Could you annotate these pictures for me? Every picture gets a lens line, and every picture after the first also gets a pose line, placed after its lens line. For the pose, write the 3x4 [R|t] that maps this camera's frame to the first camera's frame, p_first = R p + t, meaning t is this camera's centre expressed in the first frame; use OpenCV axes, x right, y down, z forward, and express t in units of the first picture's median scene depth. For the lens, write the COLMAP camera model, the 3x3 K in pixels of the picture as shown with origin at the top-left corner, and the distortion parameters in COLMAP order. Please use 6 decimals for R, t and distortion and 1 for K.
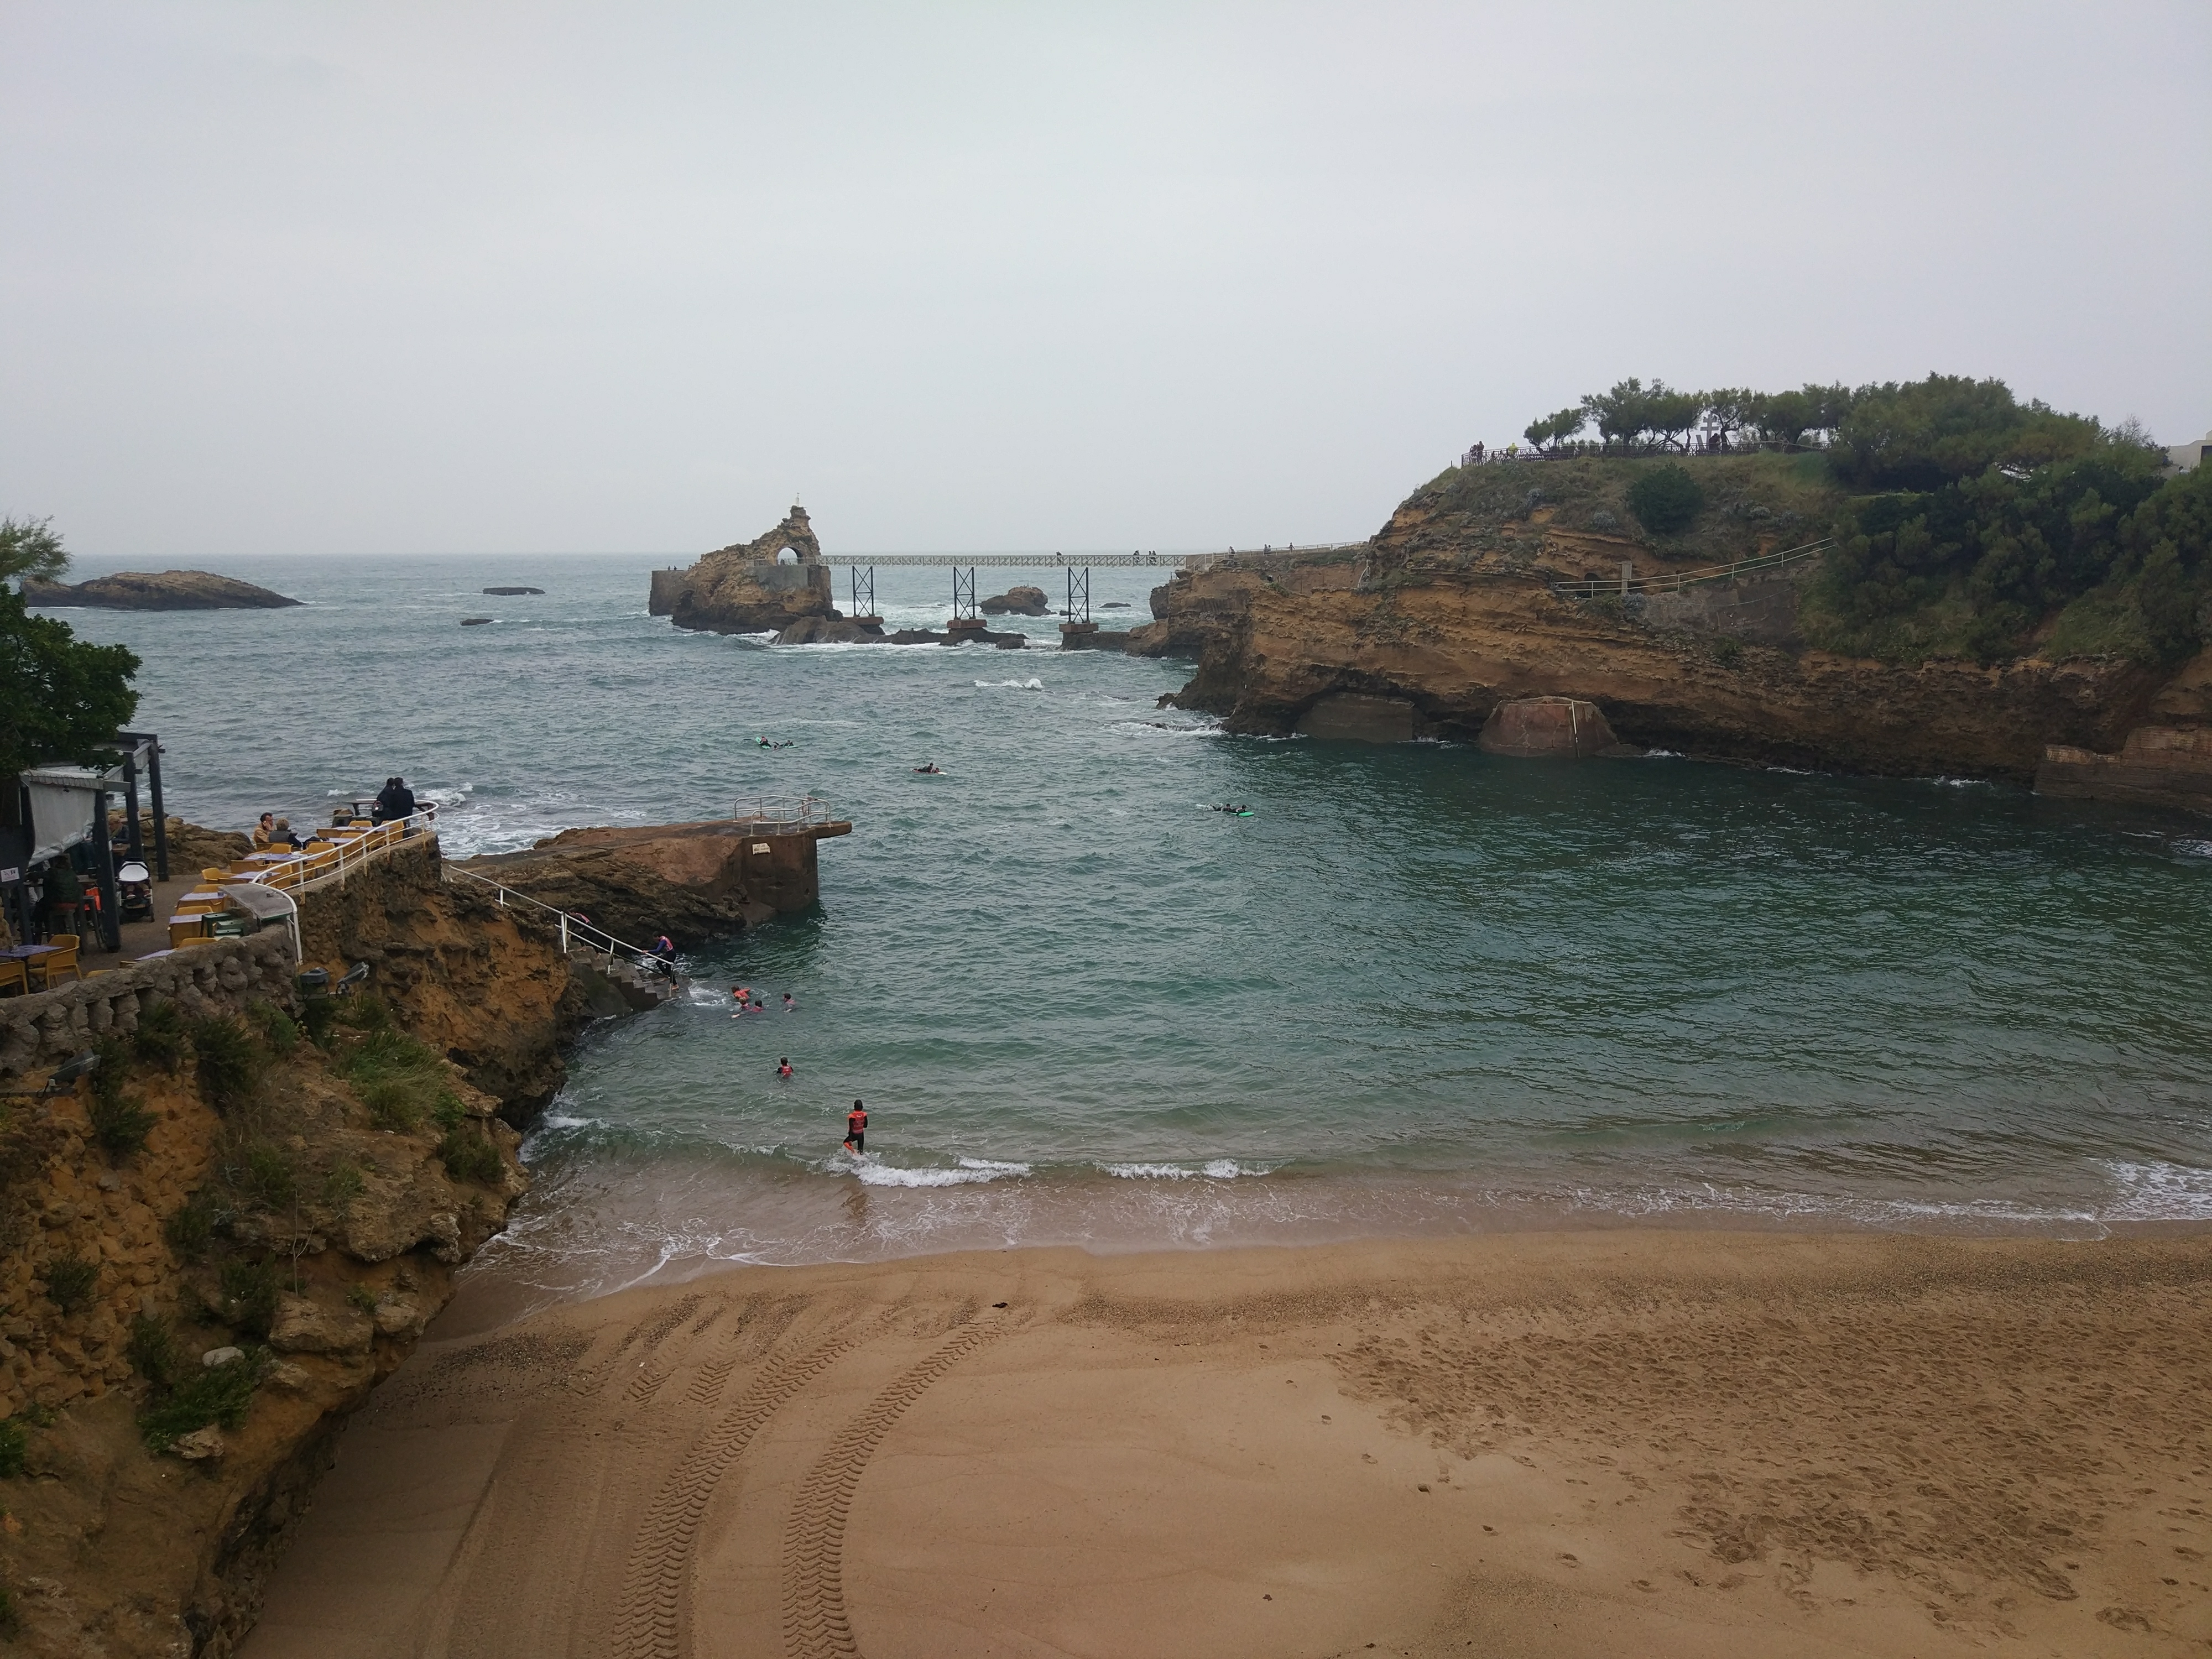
lens RADIAL K [[1650.9, 0, 1094.0], [0, 1650.9, 827.9], [0, 0, 1]] dist [0.080892, -0.095272]
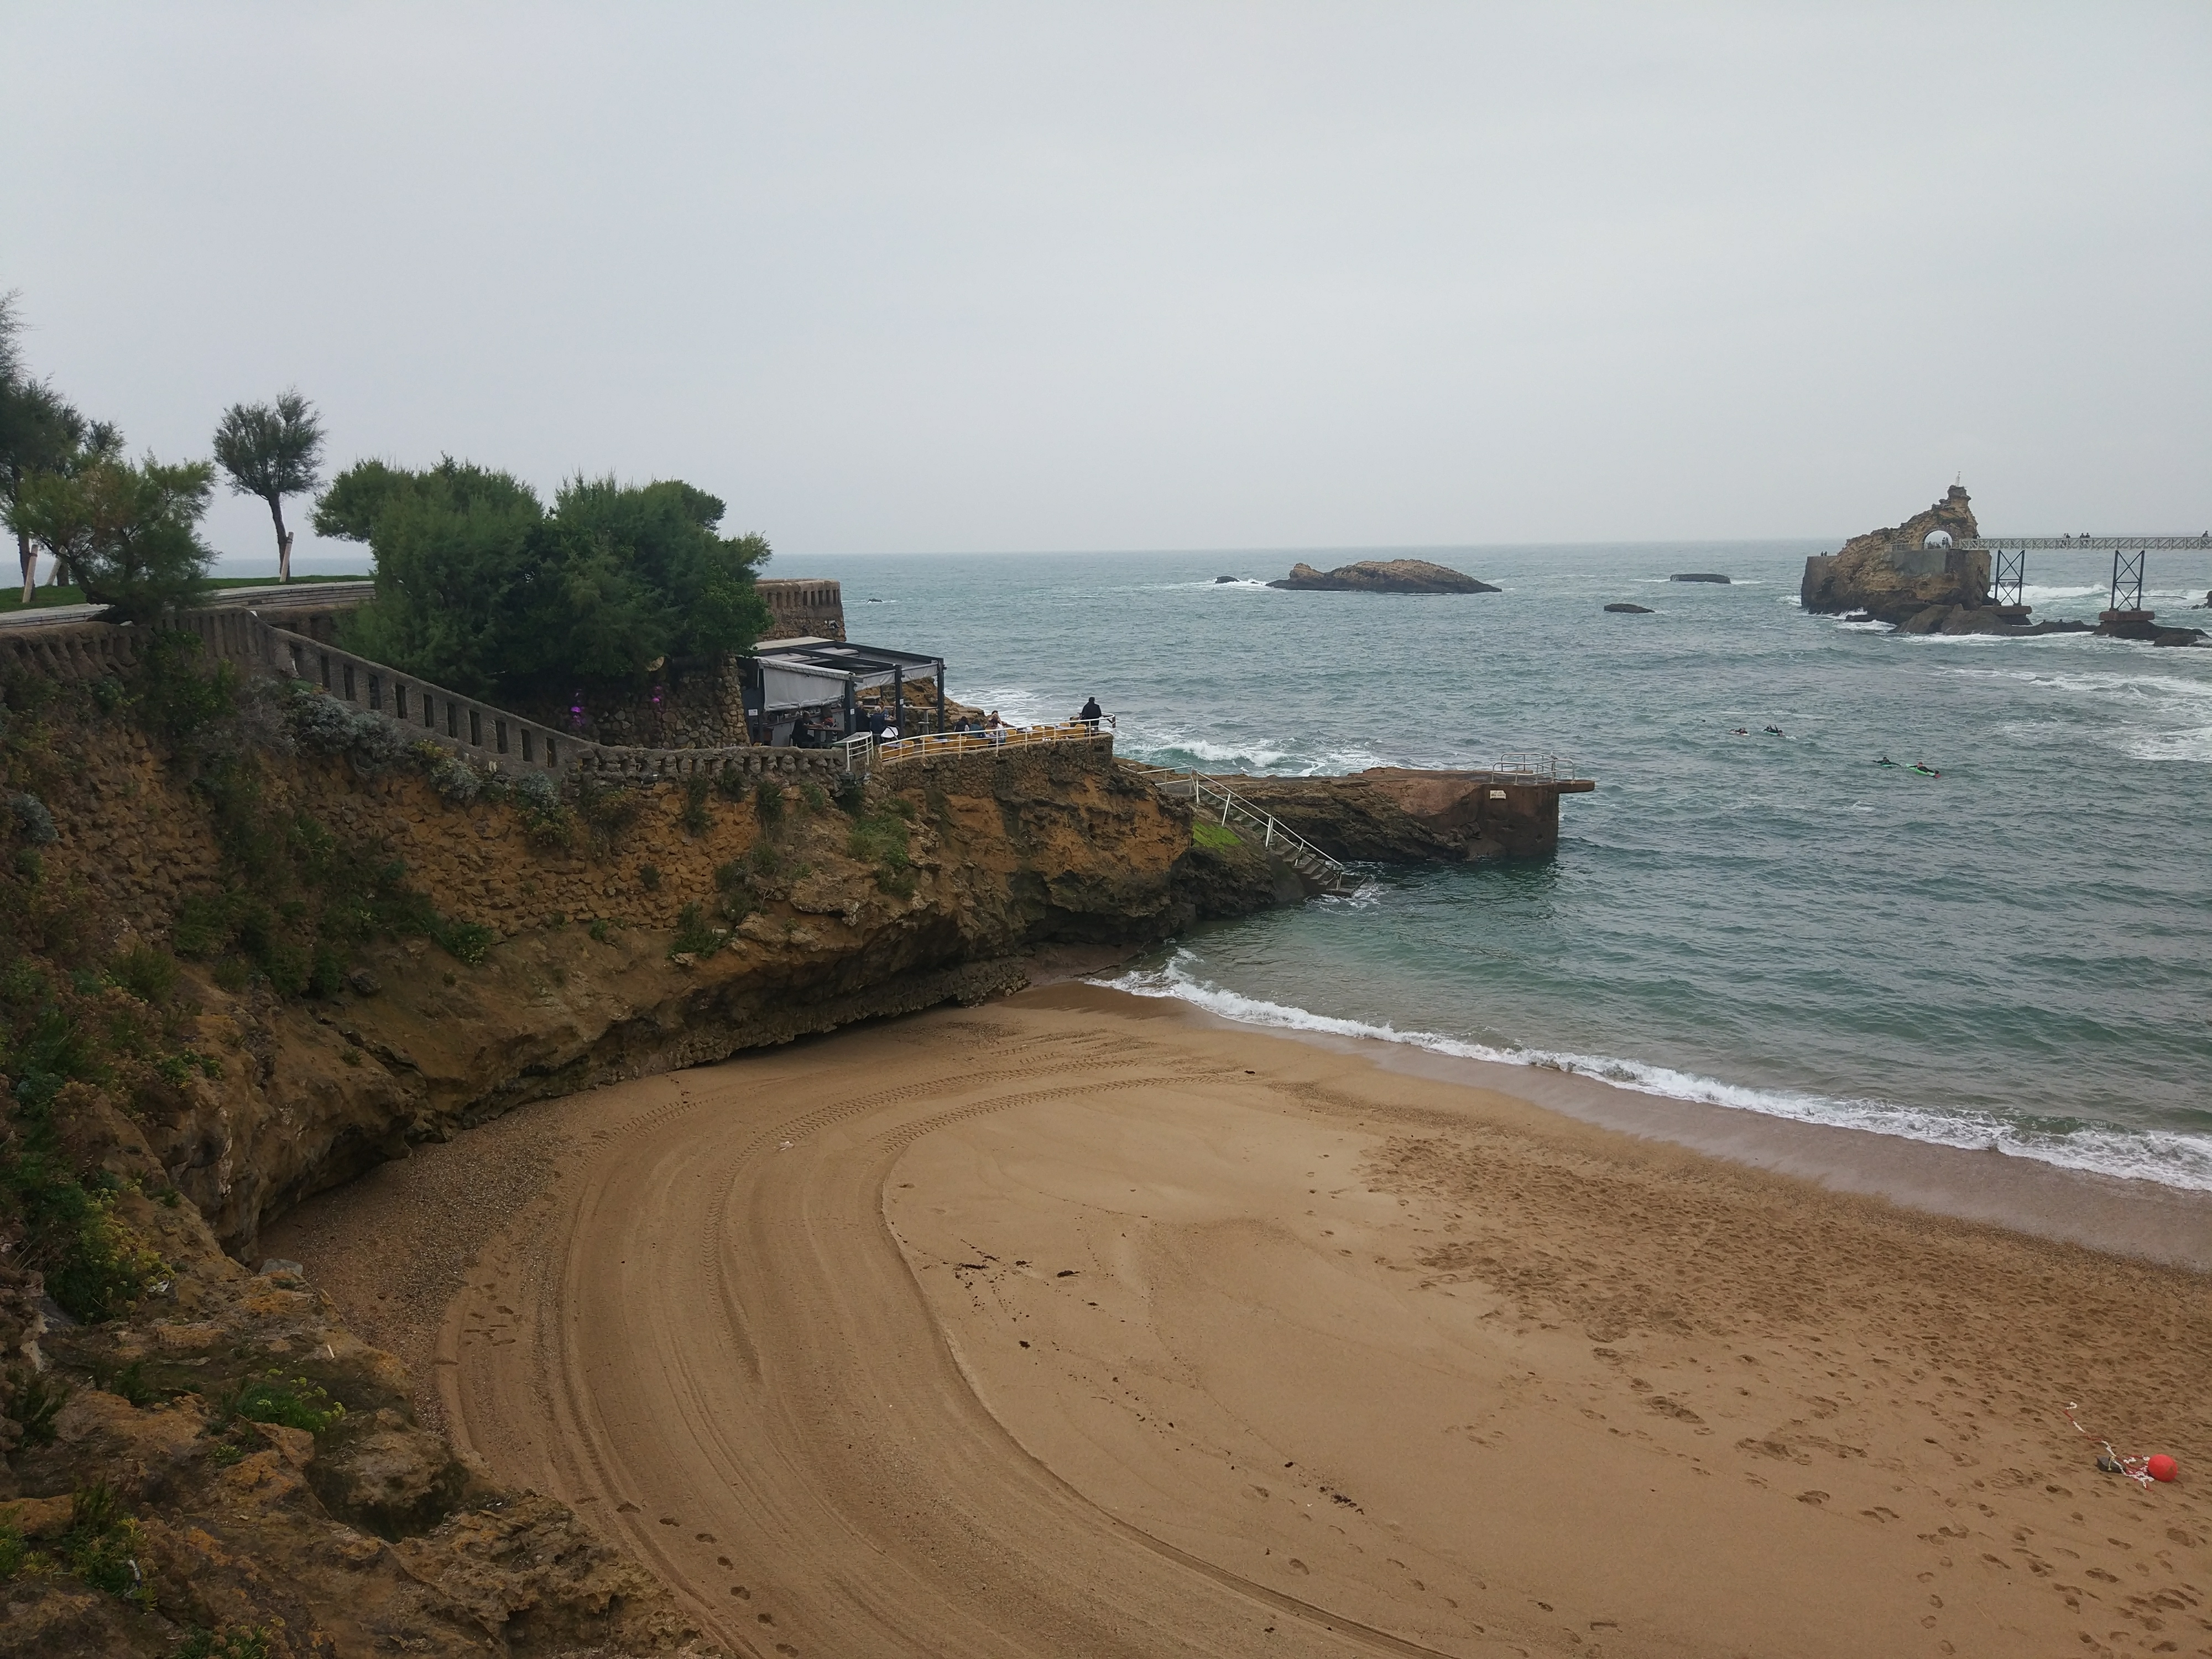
lens RADIAL K [[1650.9, 0, 1090.5], [0, 1650.9, 832.9], [0, 0, 1]] dist [0.080892, -0.095272]
pose [[0.756878, 0.109122, -0.644381, 0.202106], [-0.102264, 0.993592, 0.048142, 0.007315], [0.645505, 0.029460, 0.763187, -0.051350]]
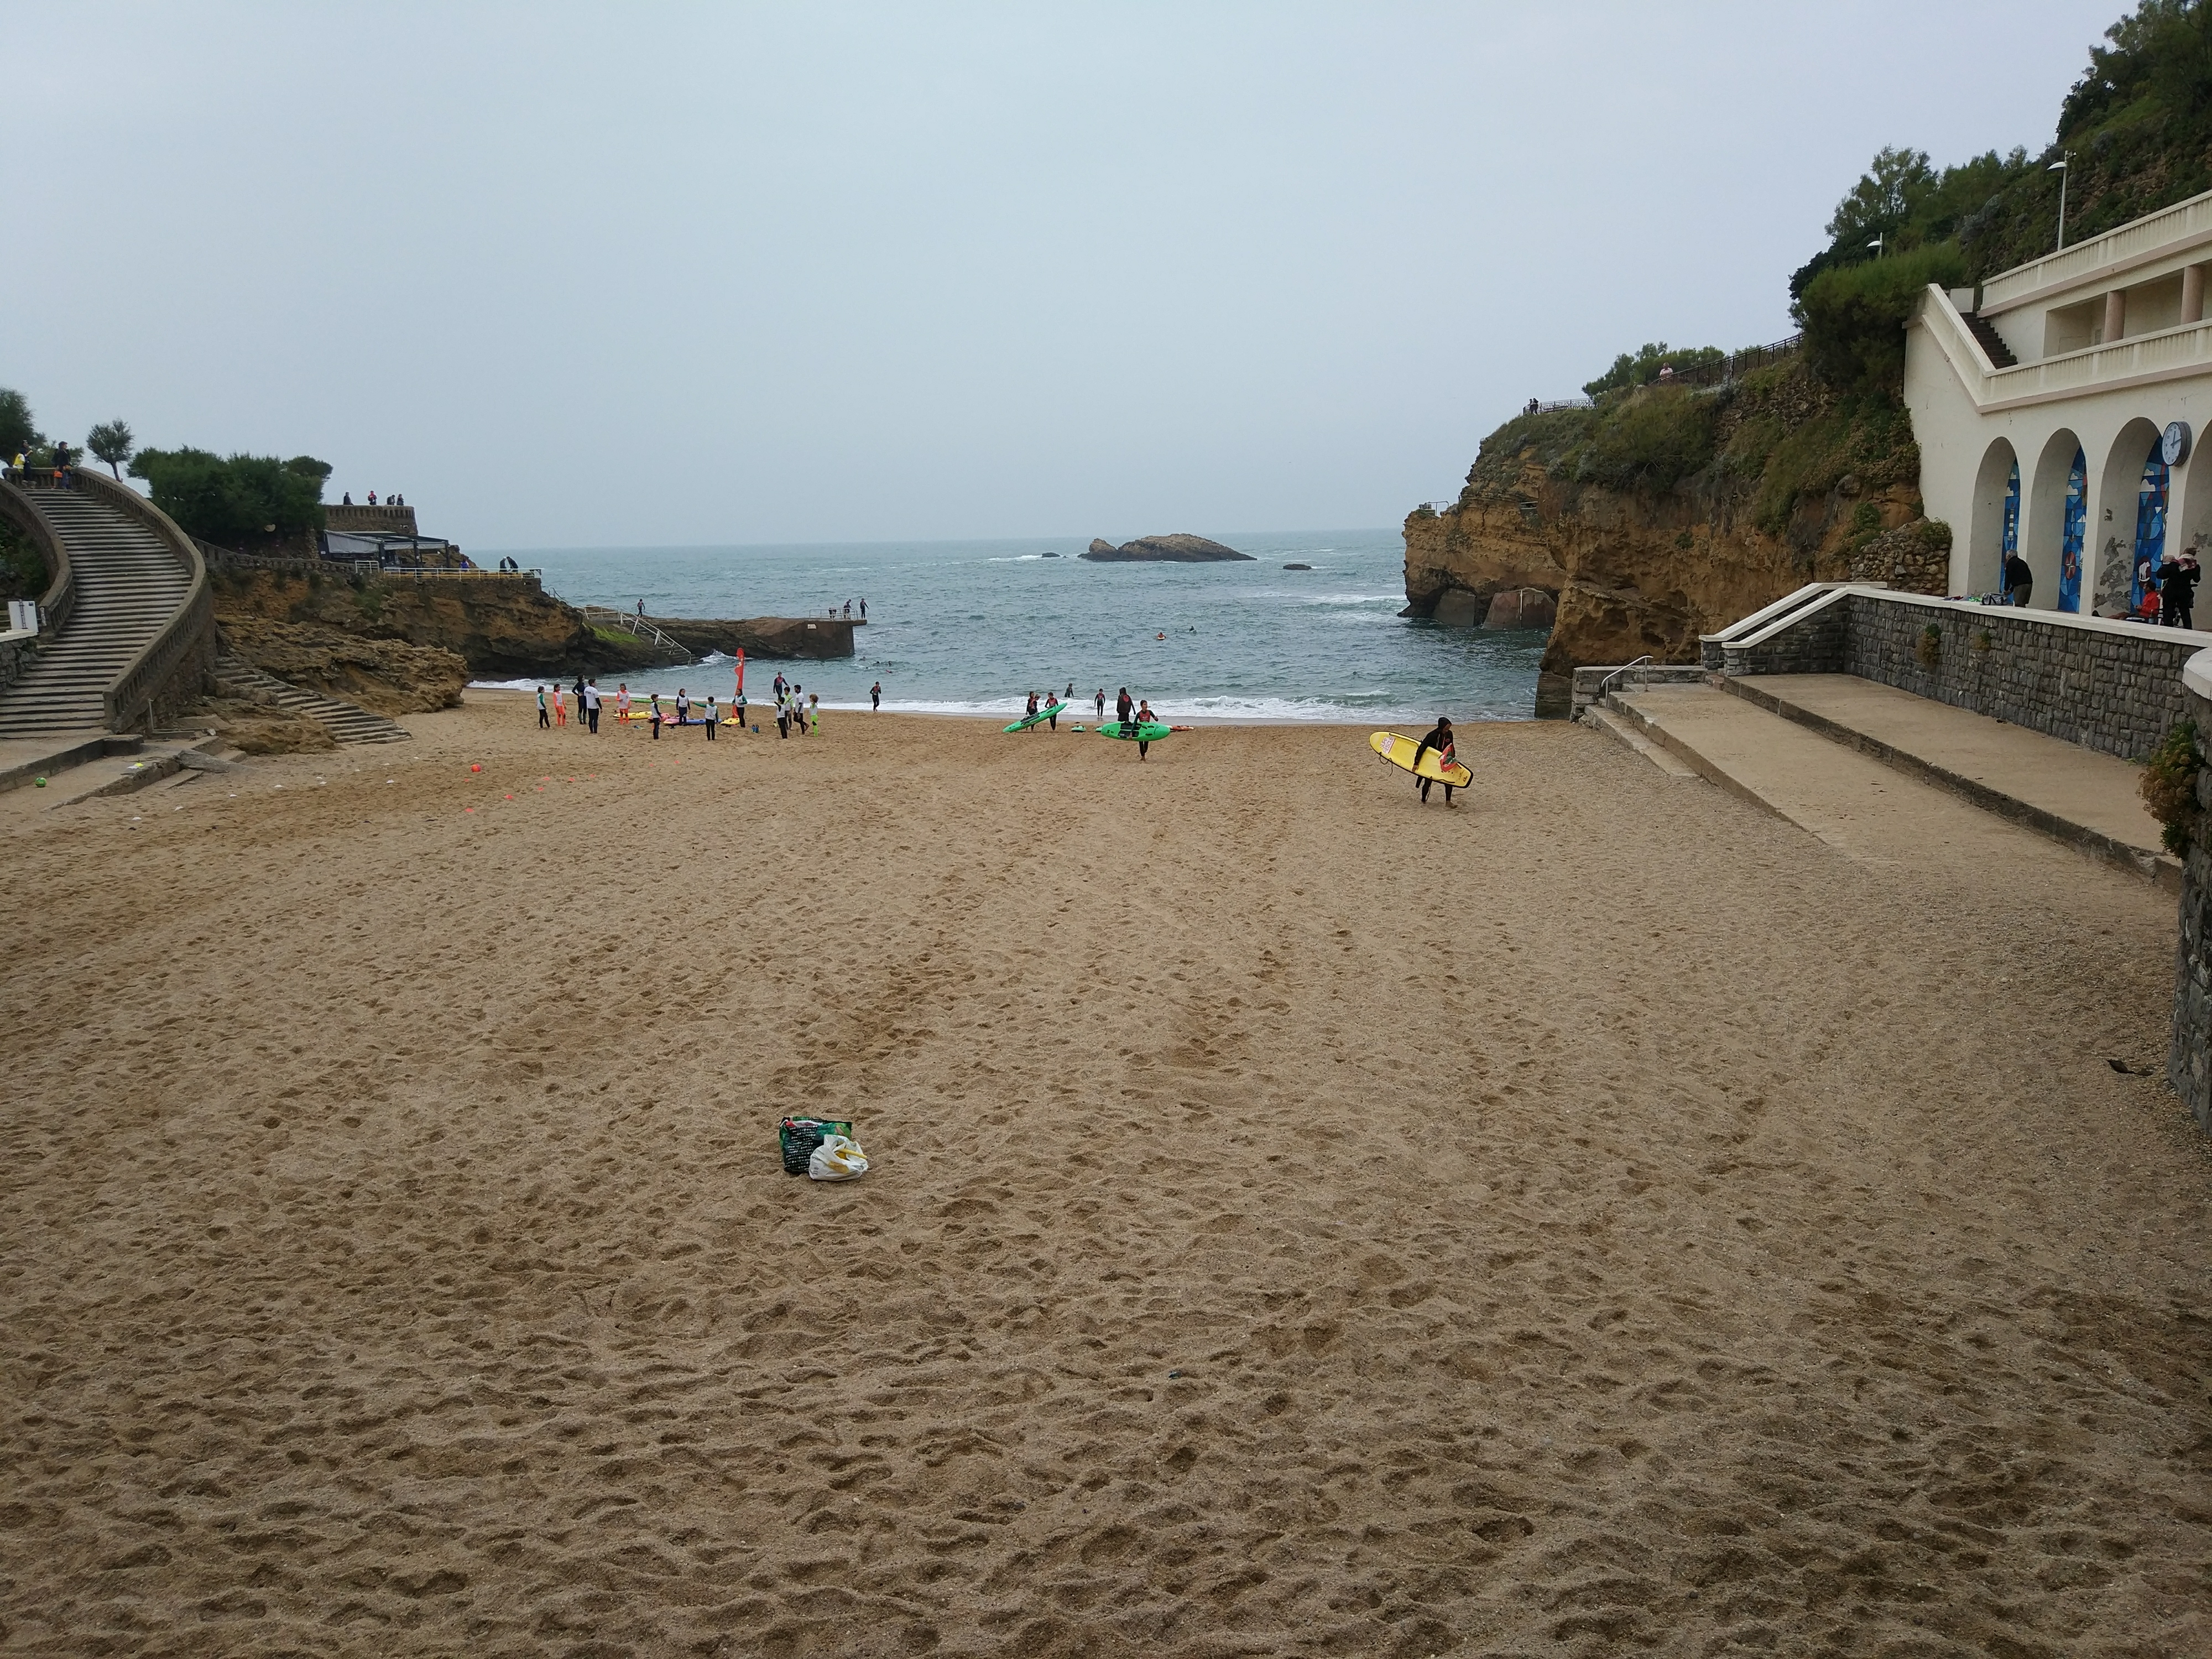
lens RADIAL K [[1650.9, 0, 1092.5], [0, 1650.9, 829.6], [0, 0, 1]] dist [0.080892, -0.095272]
pose [[0.786786, 0.097895, -0.609413, 0.856047], [-0.085490, 0.995110, 0.049480, 0.082495], [0.611276, 0.013169, 0.791308, -0.297183]]
